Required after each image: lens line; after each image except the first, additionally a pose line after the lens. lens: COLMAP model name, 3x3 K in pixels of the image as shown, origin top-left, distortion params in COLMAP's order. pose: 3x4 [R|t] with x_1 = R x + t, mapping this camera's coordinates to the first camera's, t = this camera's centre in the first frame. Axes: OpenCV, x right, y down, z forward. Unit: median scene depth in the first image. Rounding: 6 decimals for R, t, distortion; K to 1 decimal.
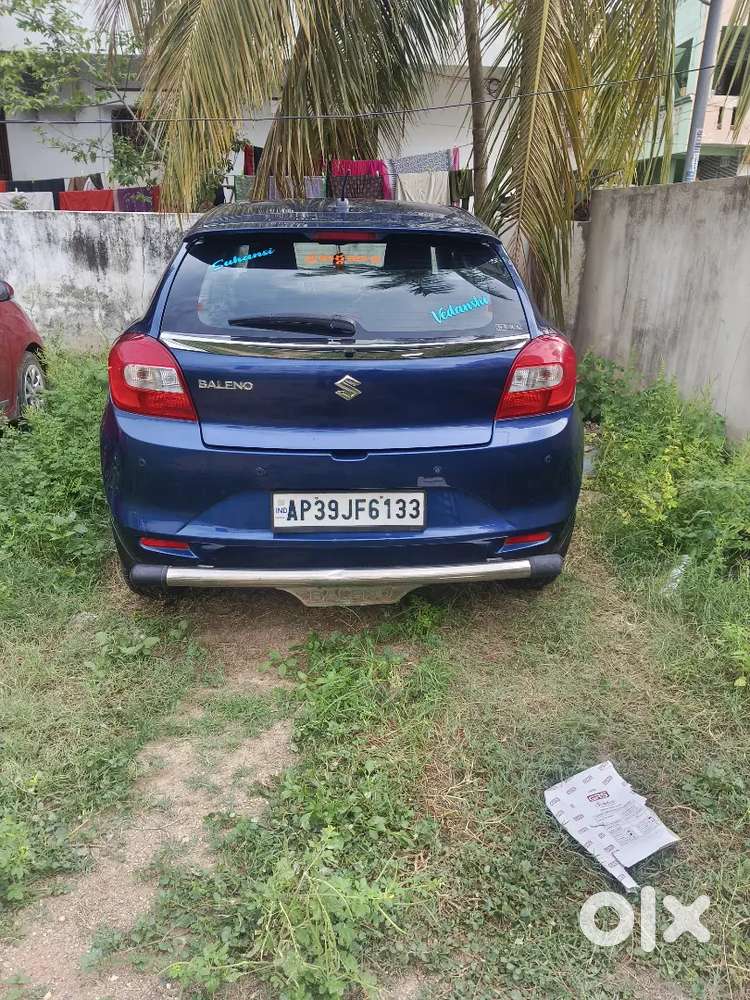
lens RADIAL K [[770.1, 0, 365.2], [0, 770.1, 500.6], [0, 0, 1]] dist [0.011219, -0.054937]
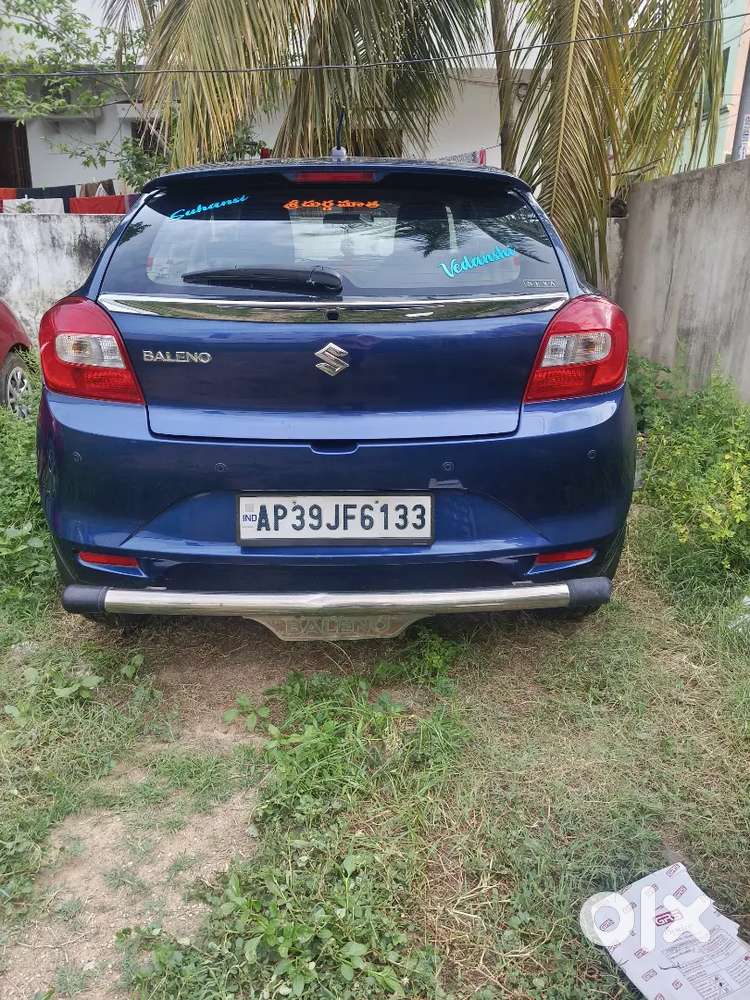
lens RADIAL K [[770.1, 0, 365.2], [0, 770.1, 500.6], [0, 0, 1]] dist [0.011219, -0.054937]
pose [[0.999292, 0.005143, -0.037281, 0.038358], [-0.006287, 0.999511, -0.030617, 0.018445], [0.037106, 0.030830, 0.998836, 0.216102]]
